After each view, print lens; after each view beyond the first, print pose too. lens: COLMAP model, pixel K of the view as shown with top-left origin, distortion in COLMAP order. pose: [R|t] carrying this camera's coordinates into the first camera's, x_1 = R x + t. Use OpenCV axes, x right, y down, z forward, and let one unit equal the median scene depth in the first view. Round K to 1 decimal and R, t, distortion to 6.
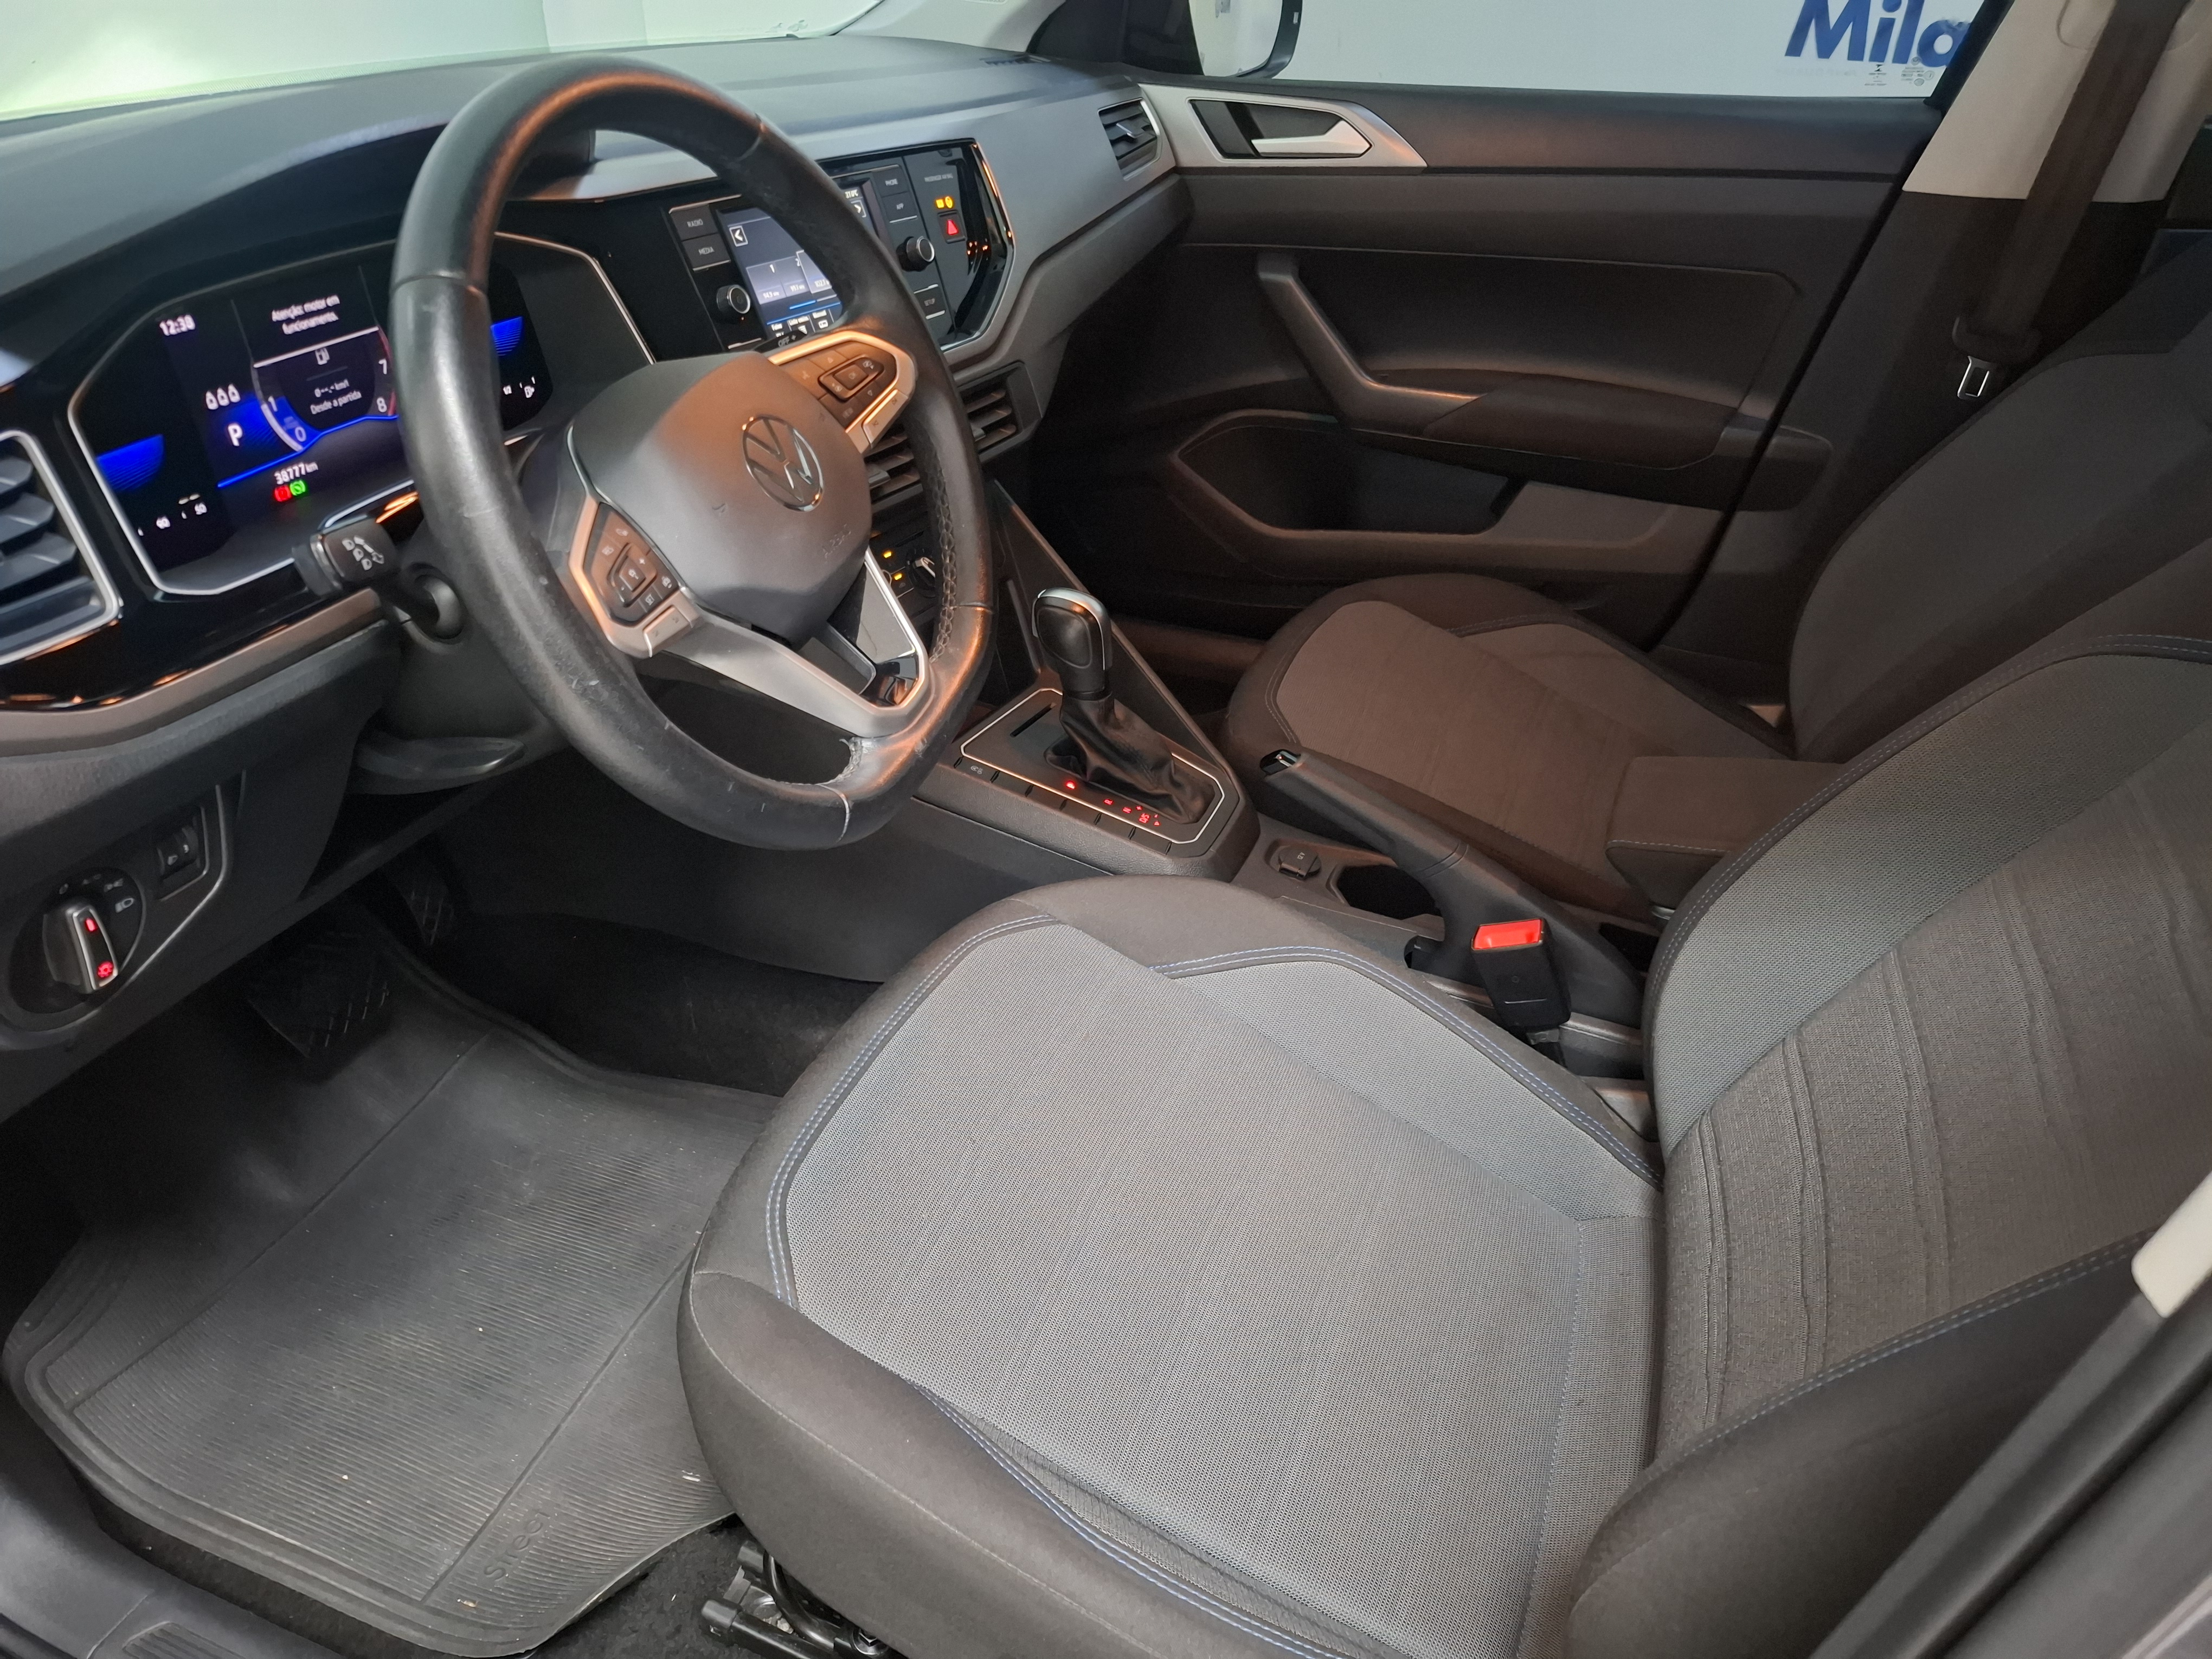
lens RADIAL K [[1512.7, 0, 1110.0], [0, 1512.7, 837.8], [0, 0, 1]] dist [0.054574, -0.036865]
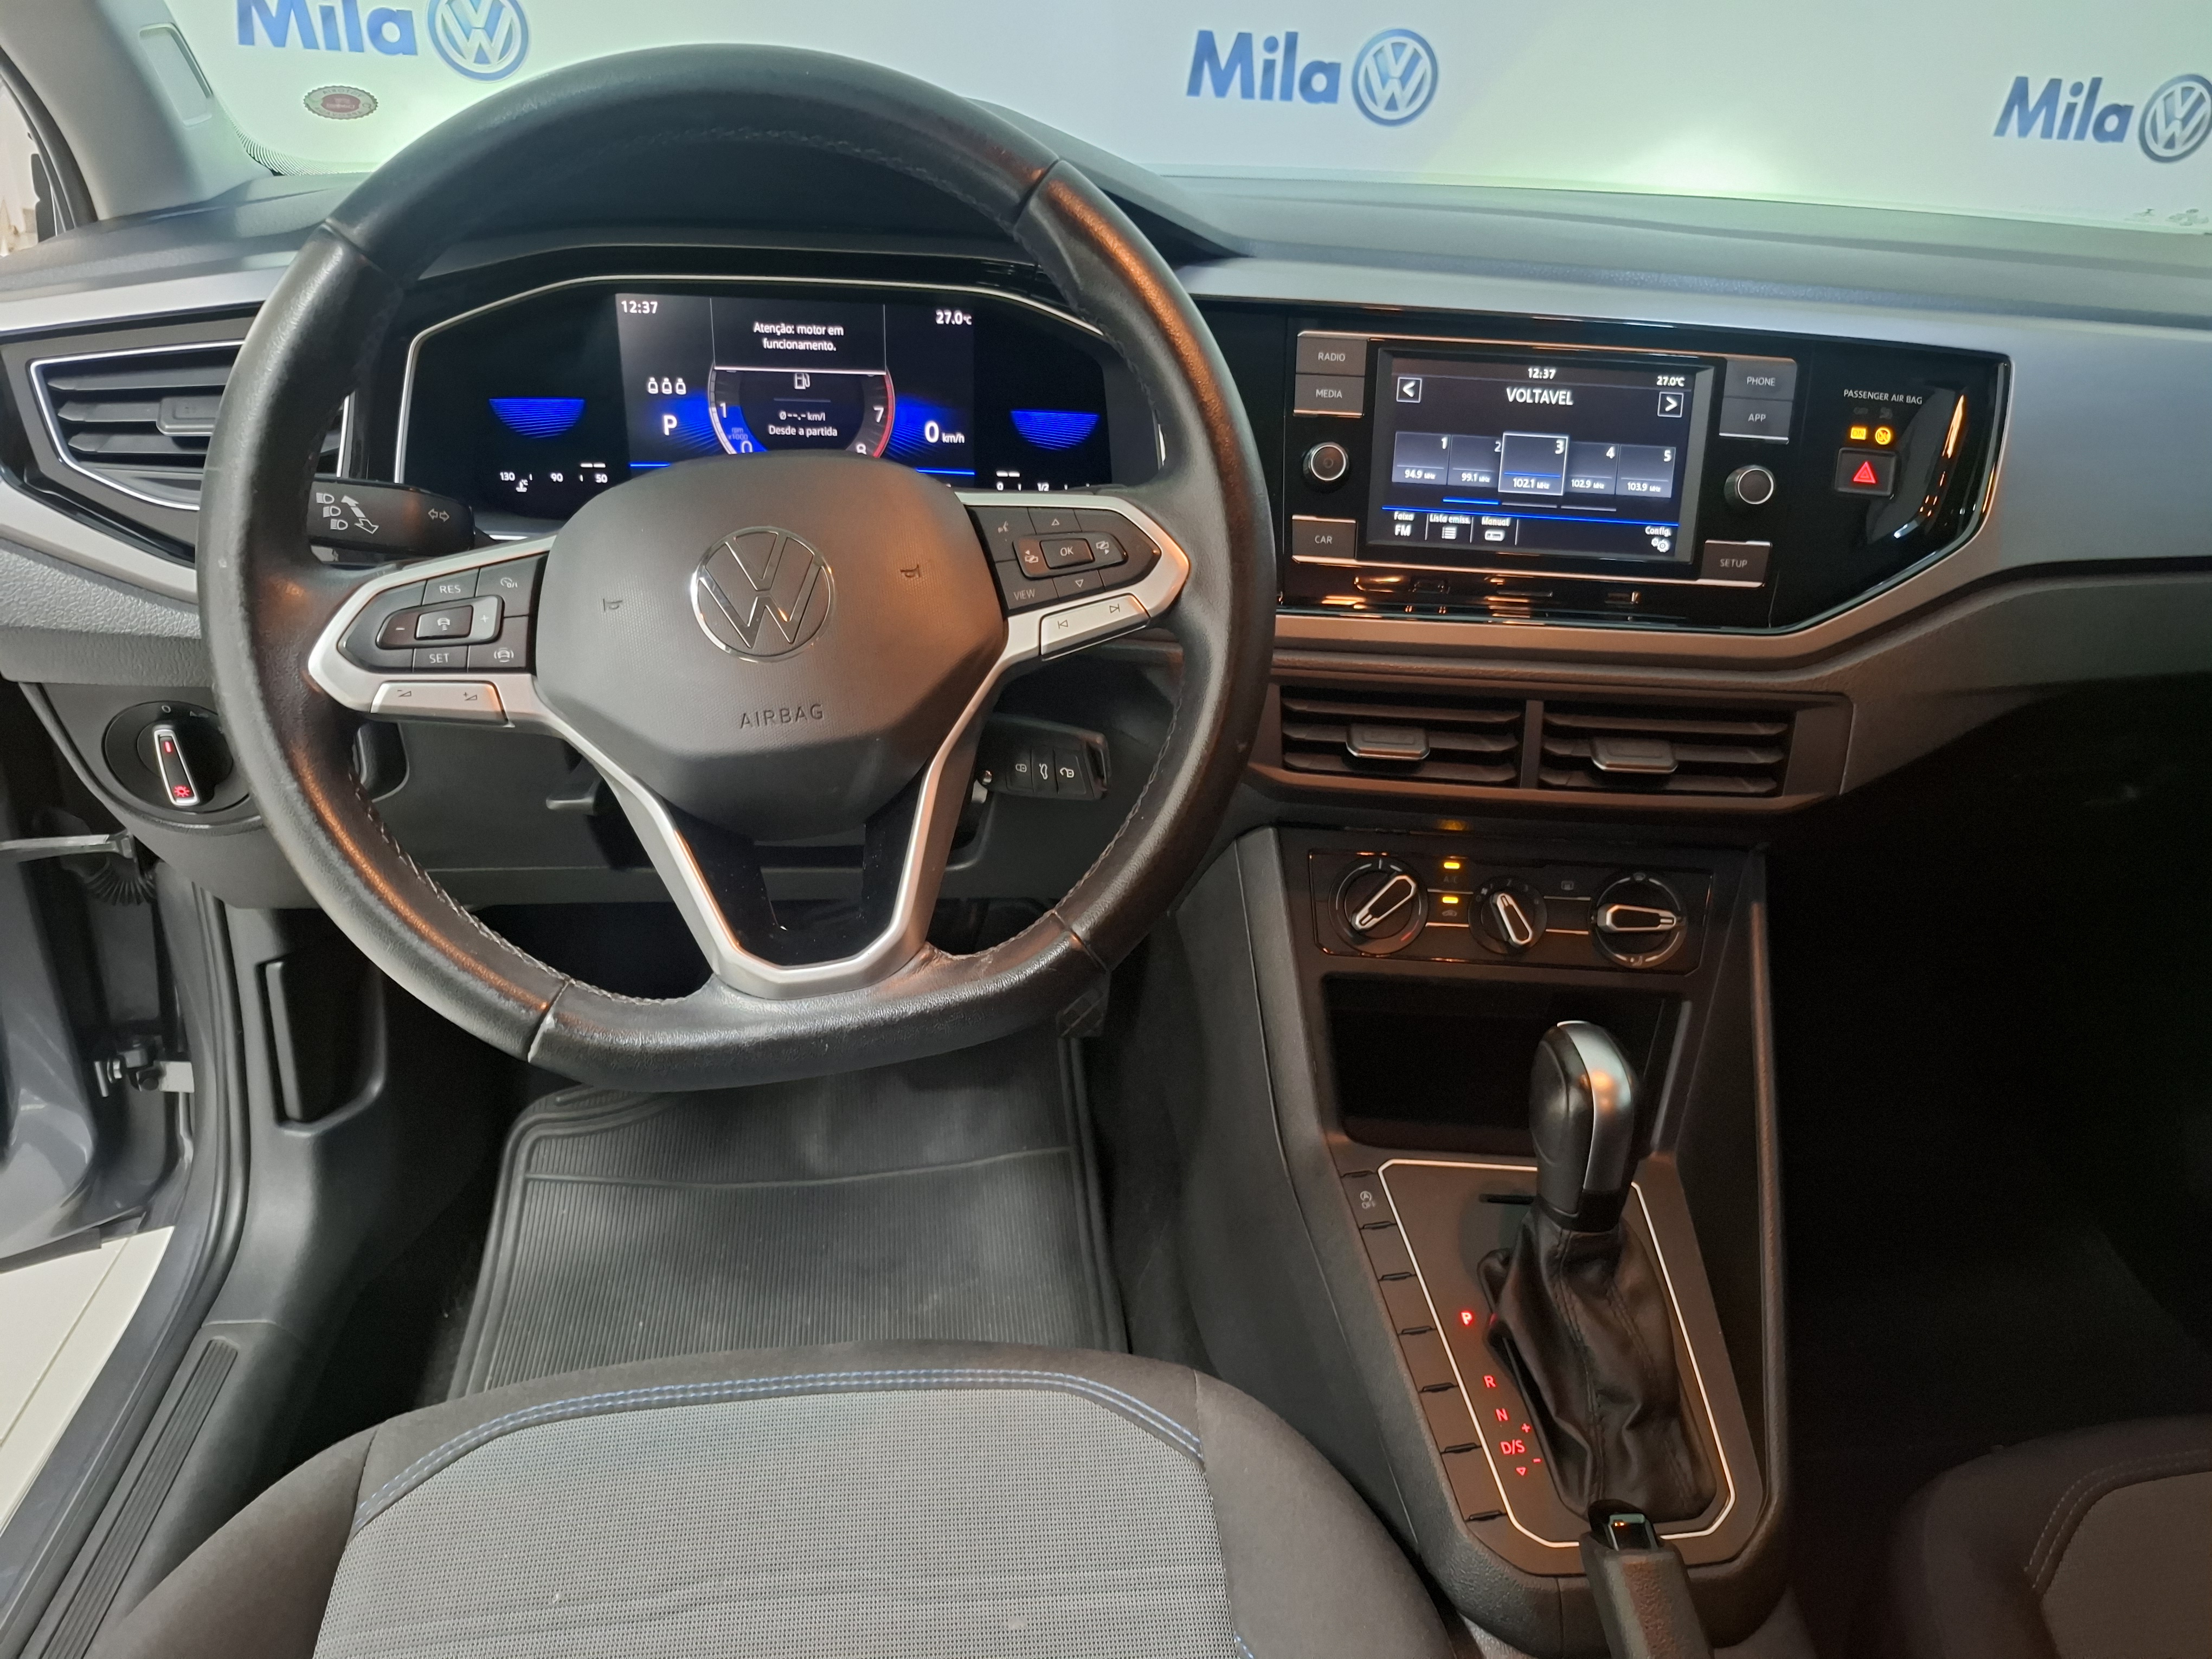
lens RADIAL K [[1512.7, 0, 1107.7], [0, 1512.7, 818.7], [0, 0, 1]] dist [0.054574, -0.036865]
pose [[0.503857, 0.400845, -0.765148, 0.408593], [-0.503007, 0.856278, 0.117351, -0.289889], [0.702220, 0.325747, 0.633069, 0.631719]]
